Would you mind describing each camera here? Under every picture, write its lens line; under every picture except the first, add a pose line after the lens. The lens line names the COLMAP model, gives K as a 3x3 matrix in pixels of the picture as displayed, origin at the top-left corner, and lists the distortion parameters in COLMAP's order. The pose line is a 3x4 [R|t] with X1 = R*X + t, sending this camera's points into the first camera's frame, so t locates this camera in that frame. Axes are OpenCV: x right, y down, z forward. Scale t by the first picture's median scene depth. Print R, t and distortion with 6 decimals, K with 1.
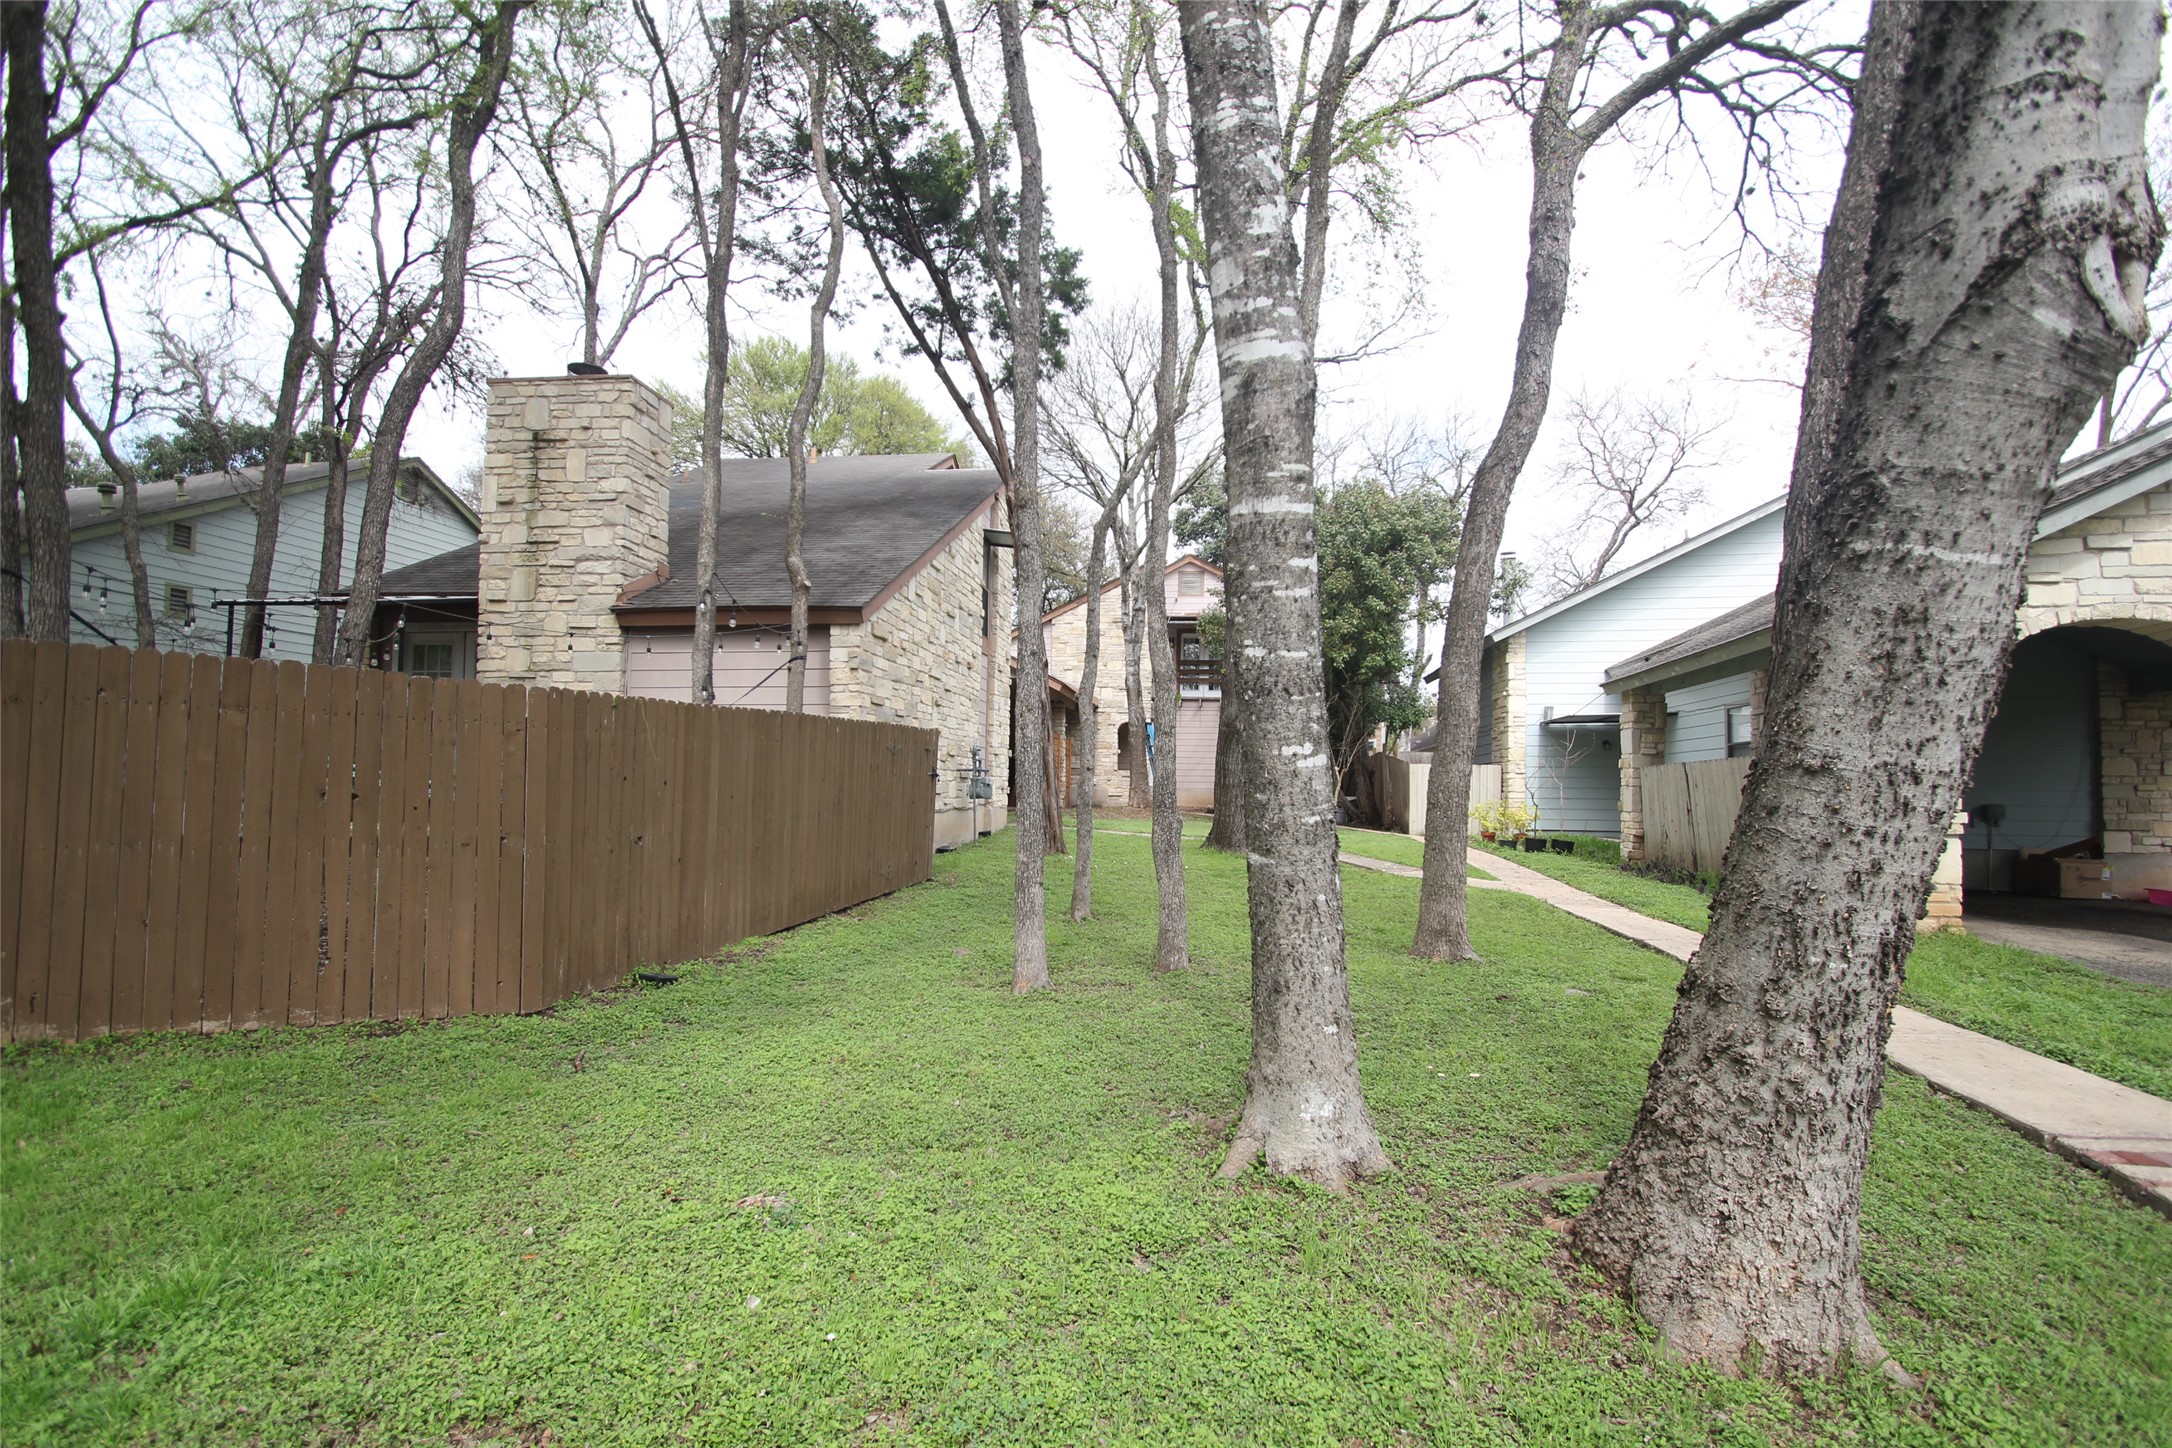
lens RADIAL K [[1023.7, 0, 1092.4], [0, 1023.7, 749.5], [0, 0, 1]] dist [0.016347, -0.018931]
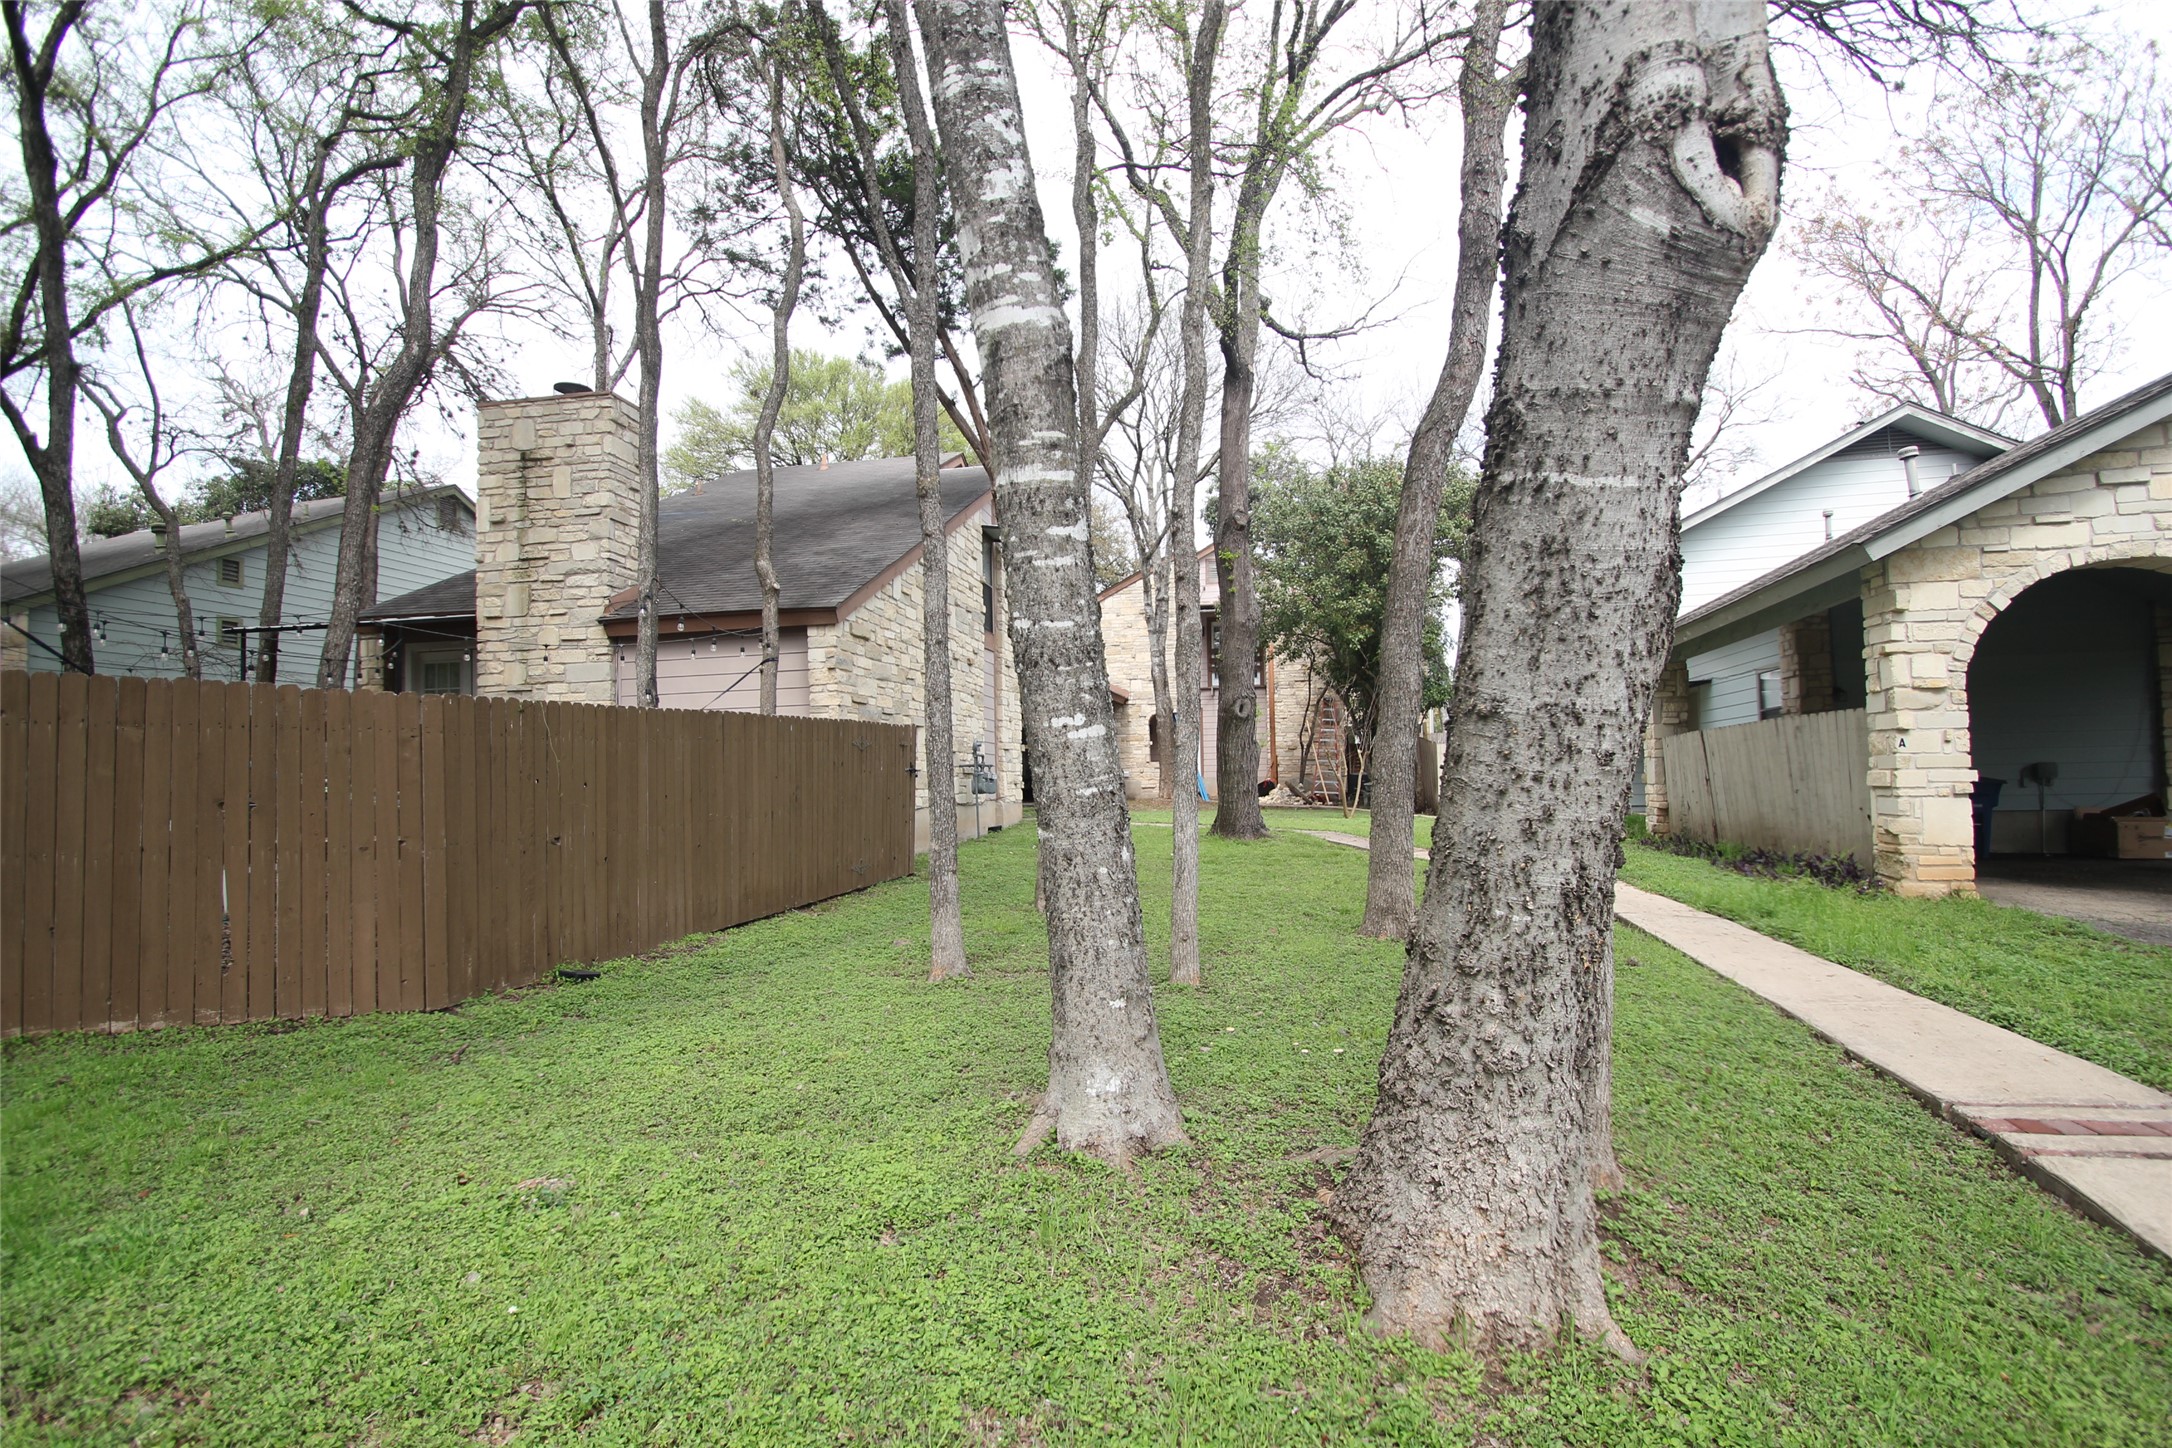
lens RADIAL K [[1023.7, 0, 1092.4], [0, 1023.7, 749.5], [0, 0, 1]] dist [0.016347, -0.018931]
pose [[0.997444, -0.037436, -0.060863, 0.236884], [0.037710, 0.999283, 0.003356, 0.021125], [0.060693, -0.005643, 0.998141, 0.013618]]
